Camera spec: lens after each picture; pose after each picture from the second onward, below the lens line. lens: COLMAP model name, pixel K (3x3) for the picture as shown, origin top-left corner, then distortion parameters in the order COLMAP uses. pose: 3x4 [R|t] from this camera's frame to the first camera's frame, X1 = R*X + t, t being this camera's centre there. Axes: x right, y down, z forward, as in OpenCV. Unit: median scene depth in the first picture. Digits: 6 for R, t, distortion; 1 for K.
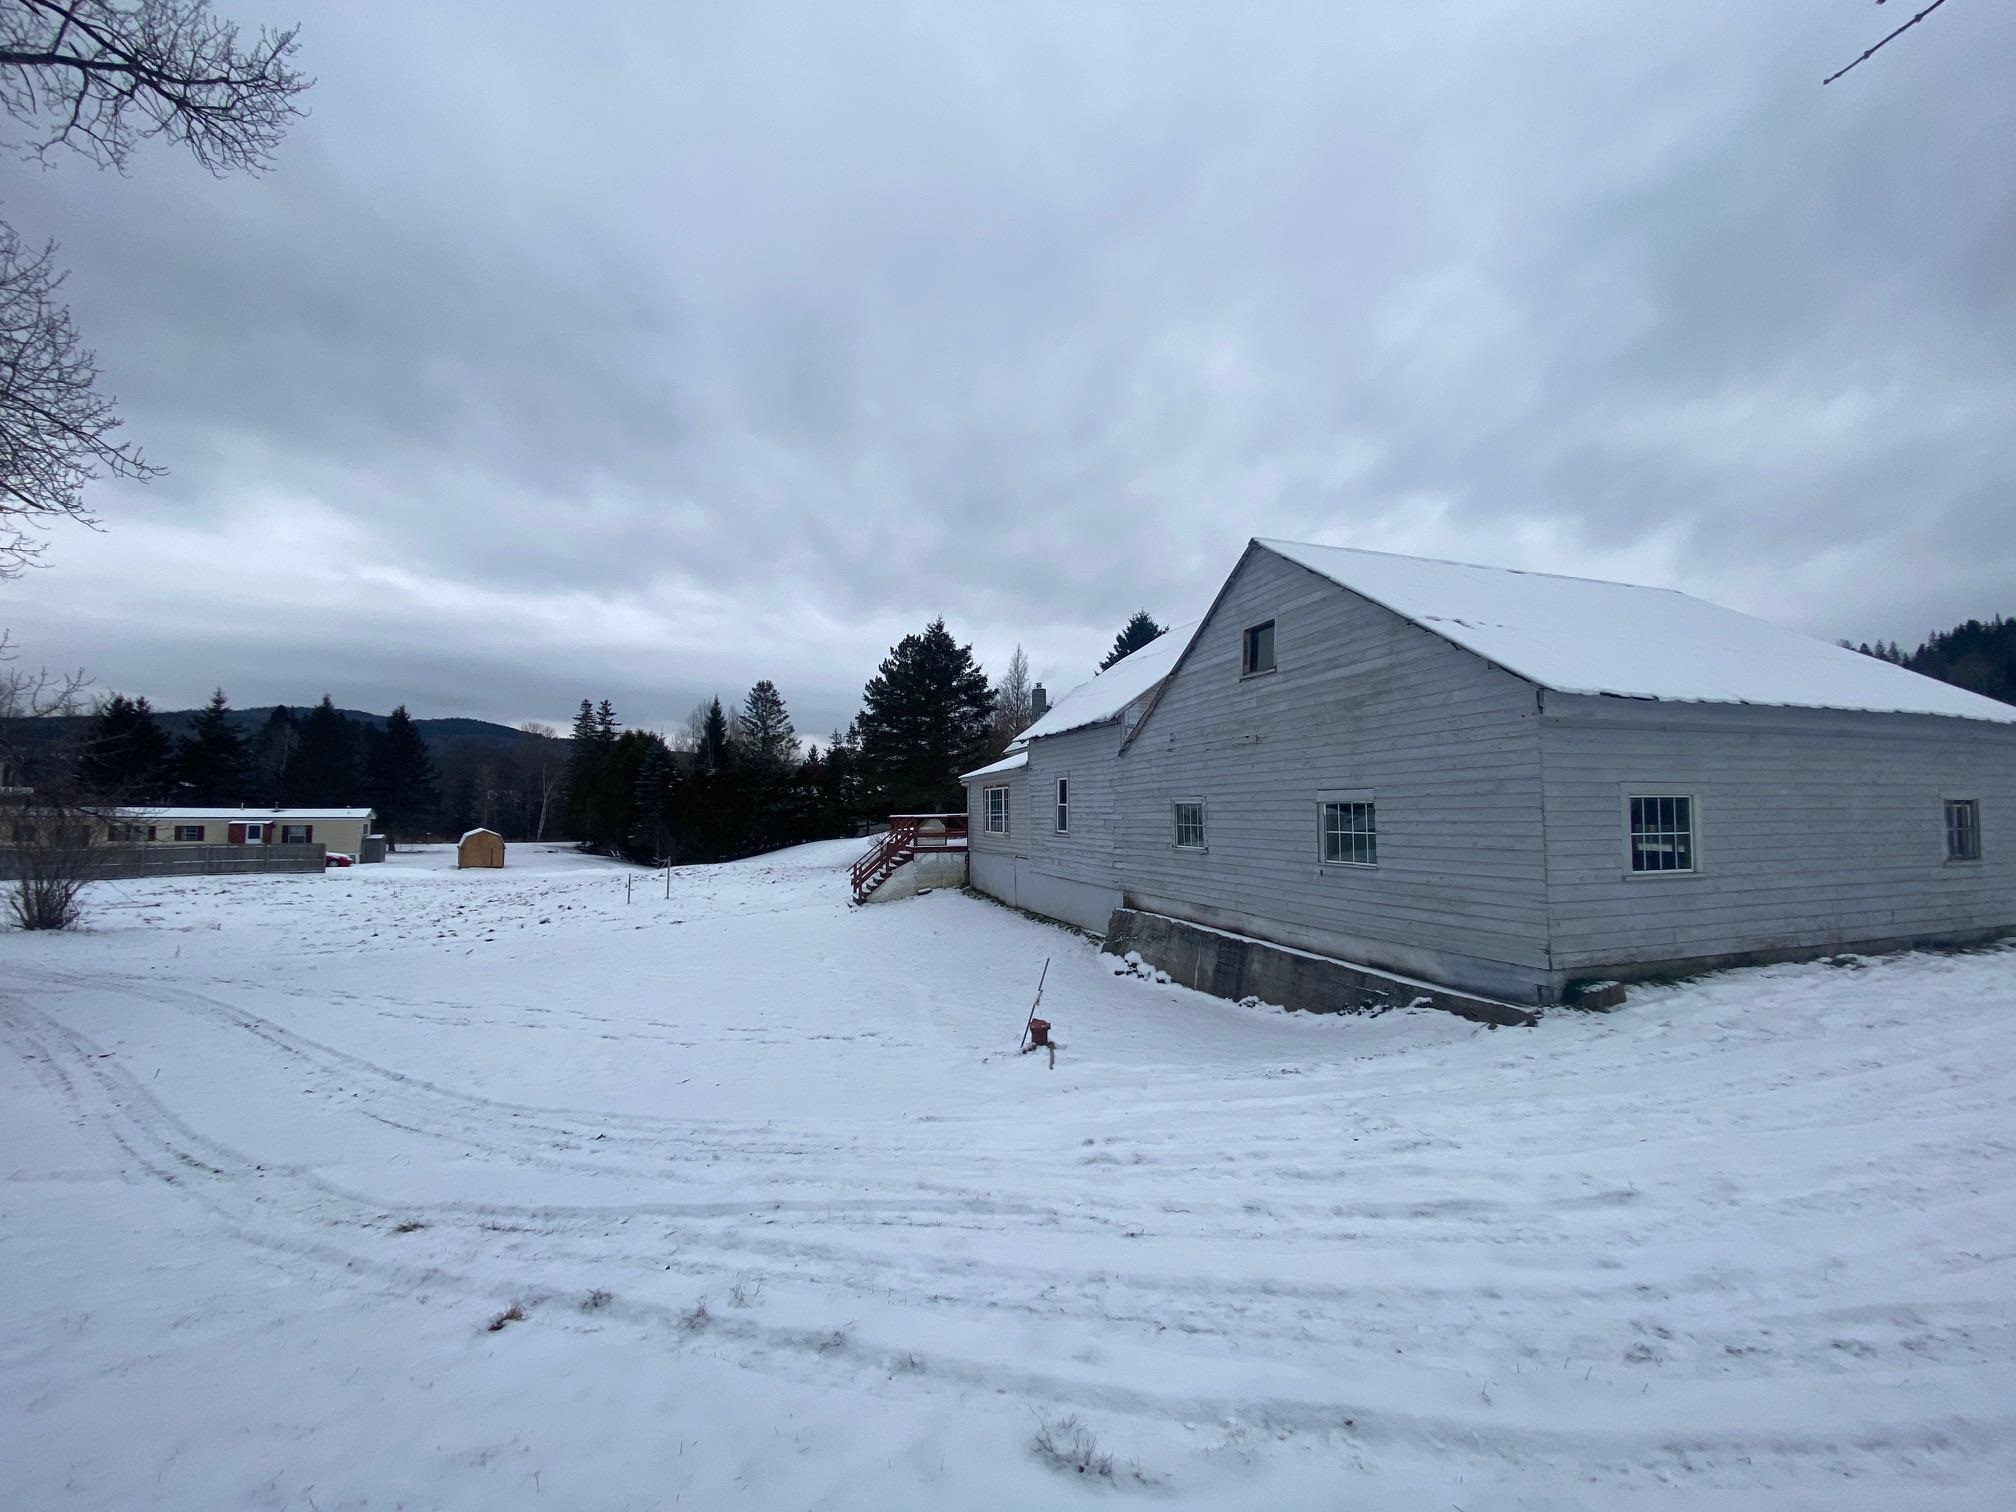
lens RADIAL K [[791.8, 0, 1005.5], [0, 791.8, 754.9], [0, 0, 1]] dist [-0.003034, -0.001870]
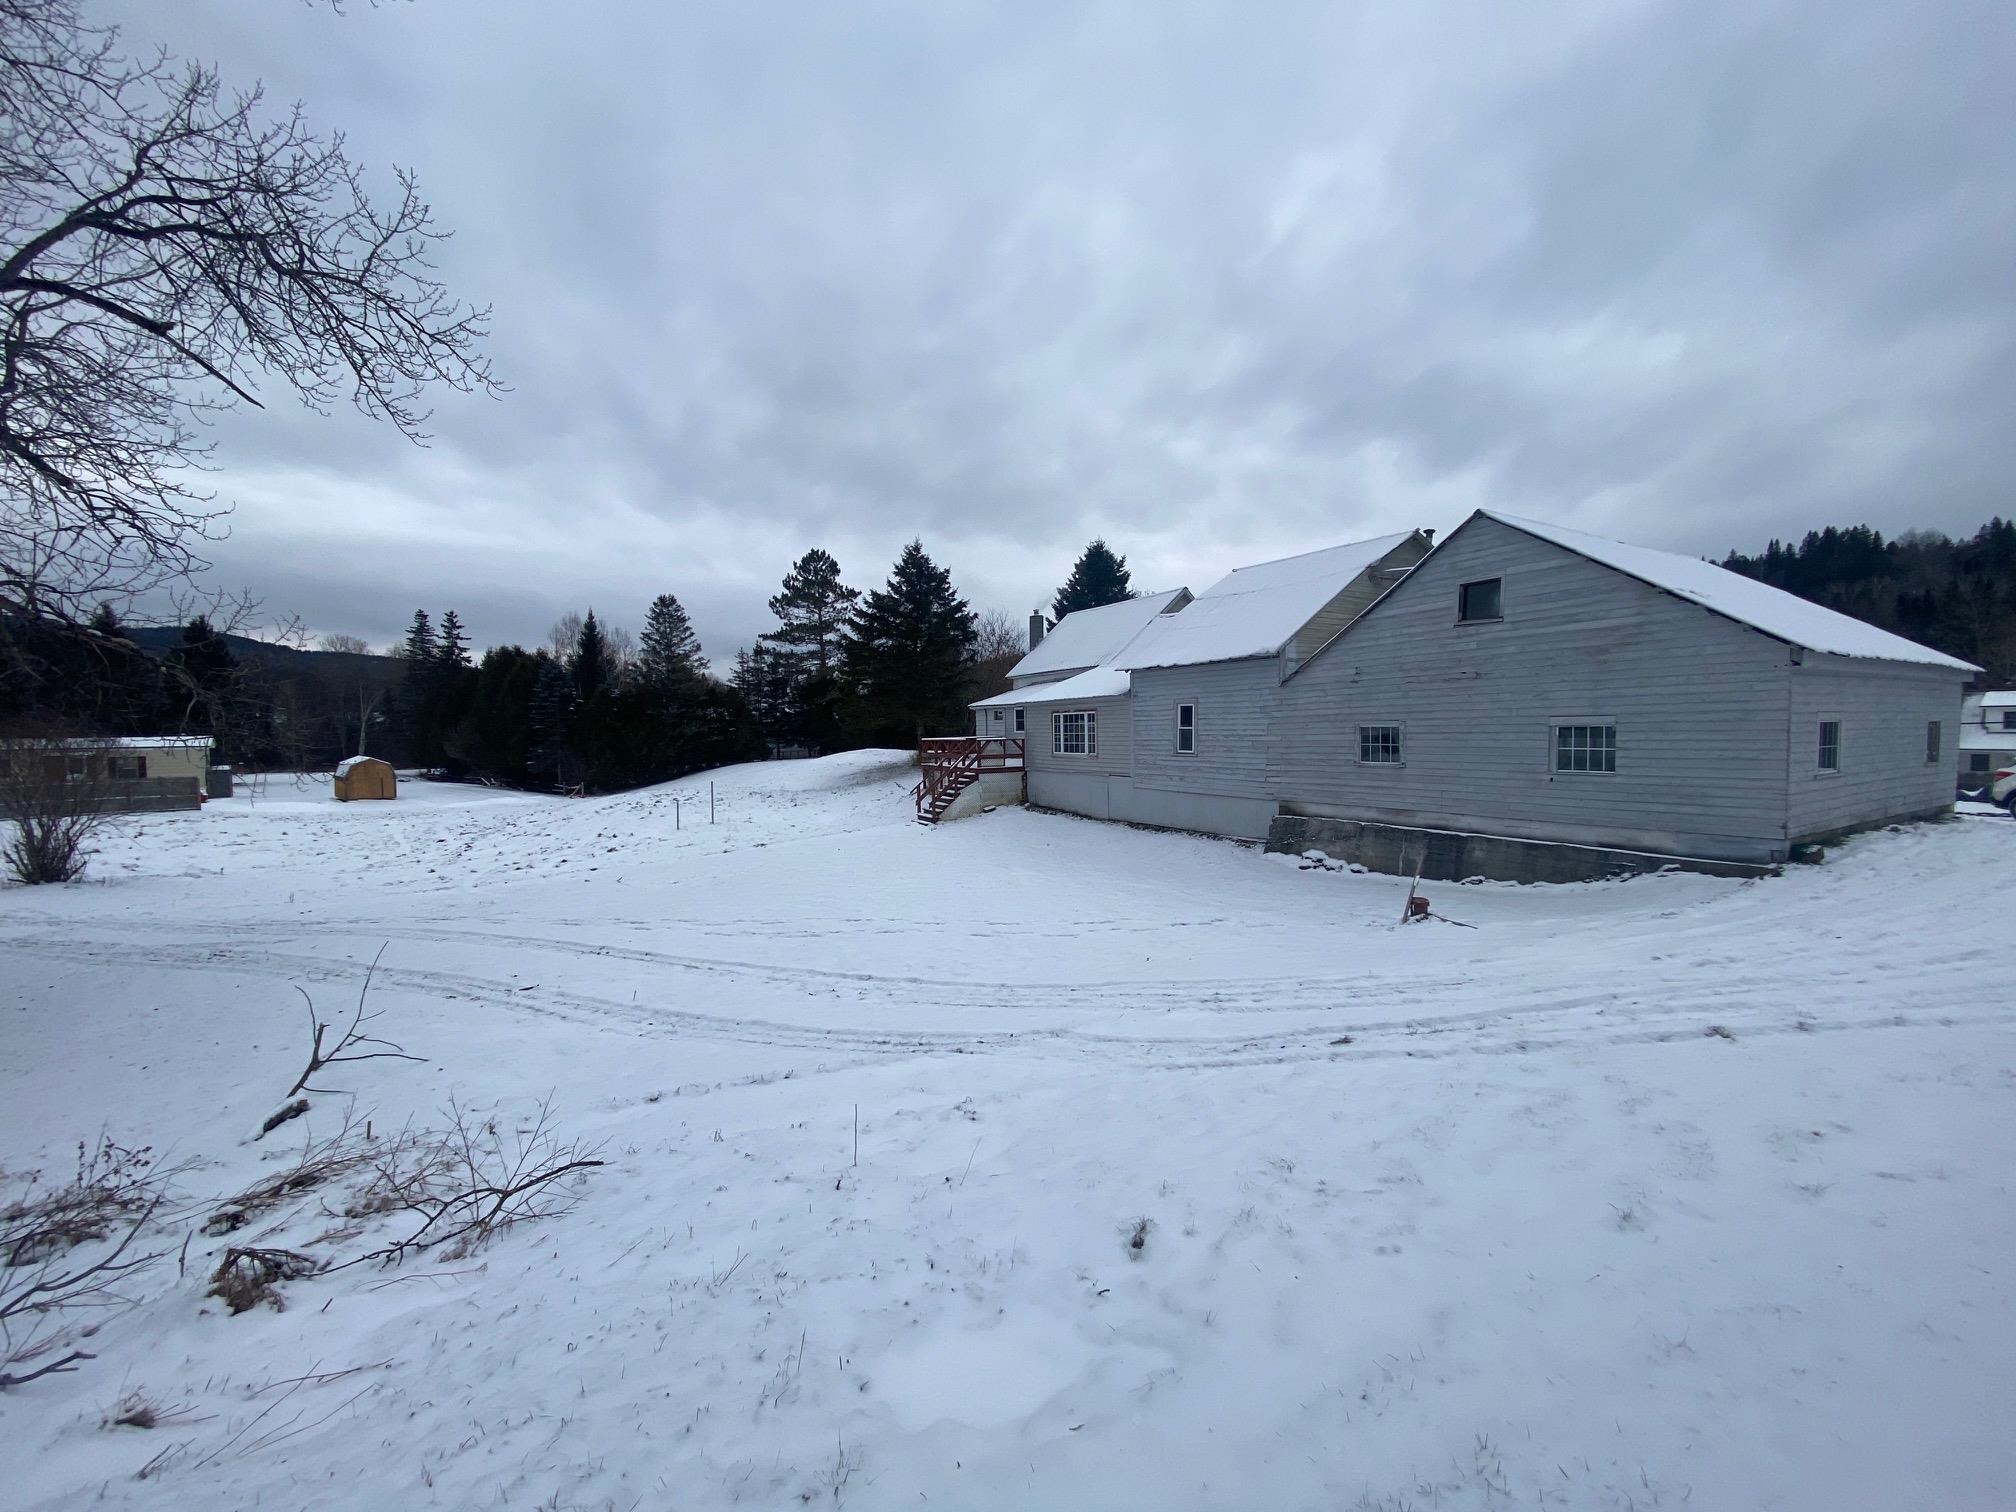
lens RADIAL K [[791.8, 0, 1023.9], [0, 791.8, 753.5], [0, 0, 1]] dist [-0.003034, -0.001870]
pose [[0.978771, -0.013842, 0.204490, -0.587336], [-0.006471, 0.995132, 0.098338, -0.013881], [-0.204856, -0.097573, 0.973917, -0.075038]]
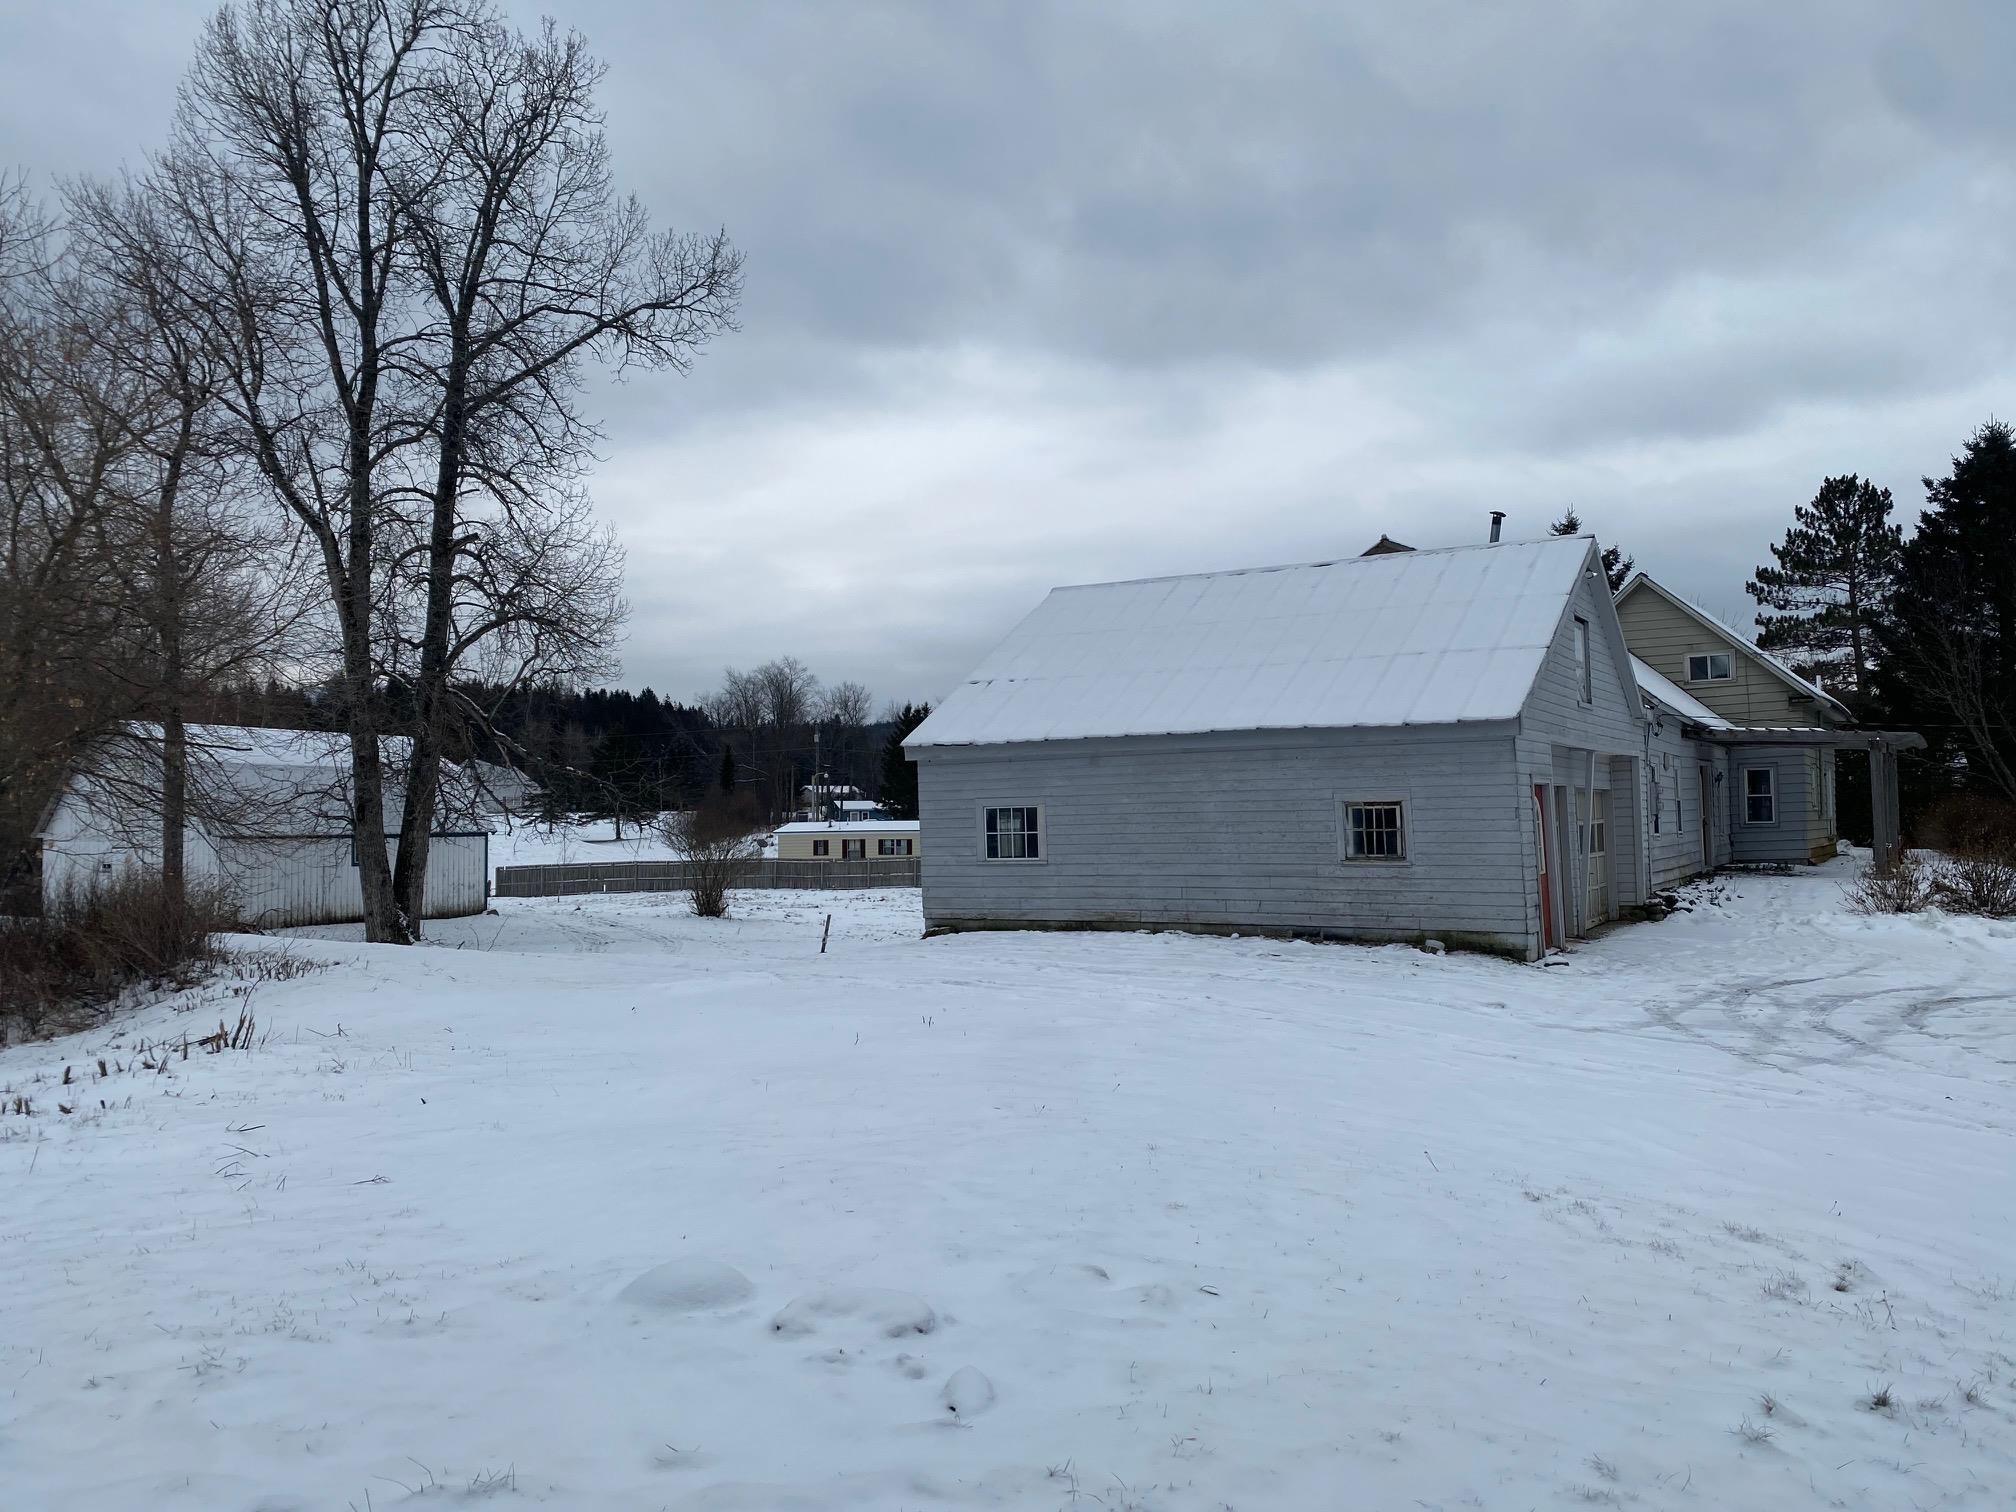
lens RADIAL K [[1544.6, 0, 1004.8], [0, 1544.6, 754.2], [0, 0, 1]] dist [0.000878, -0.002509]
pose [[0.647422, -0.042439, -0.760949, 1.886720], [0.064909, 0.997891, -0.000429, -0.027448], [0.759363, -0.049114, 0.648811, -0.527271]]
